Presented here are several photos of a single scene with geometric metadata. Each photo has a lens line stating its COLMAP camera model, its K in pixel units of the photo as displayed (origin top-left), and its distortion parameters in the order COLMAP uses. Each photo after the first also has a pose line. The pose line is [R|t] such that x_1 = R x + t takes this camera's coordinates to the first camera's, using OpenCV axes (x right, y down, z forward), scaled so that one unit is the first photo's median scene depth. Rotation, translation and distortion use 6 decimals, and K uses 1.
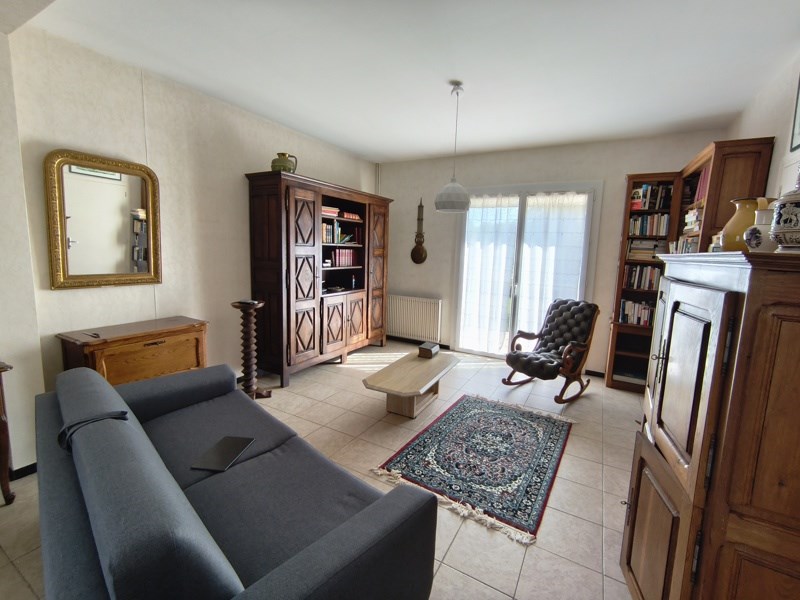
lens RADIAL K [[352.7, 0, 399.2], [0, 352.7, 298.4], [0, 0, 1]] dist [-0.004123, 0.000518]
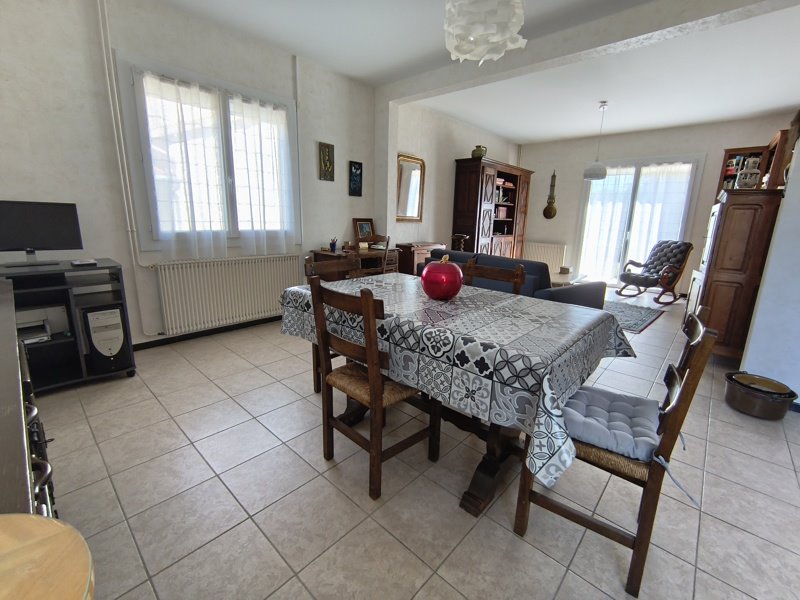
lens RADIAL K [[352.7, 0, 402.4], [0, 352.7, 295.3], [0, 0, 1]] dist [-0.004123, 0.000518]
pose [[0.977265, 0.041434, -0.207933, -0.273001], [-0.026677, 0.996955, 0.073278, 0.151513], [0.210336, -0.066065, 0.975394, -0.637324]]
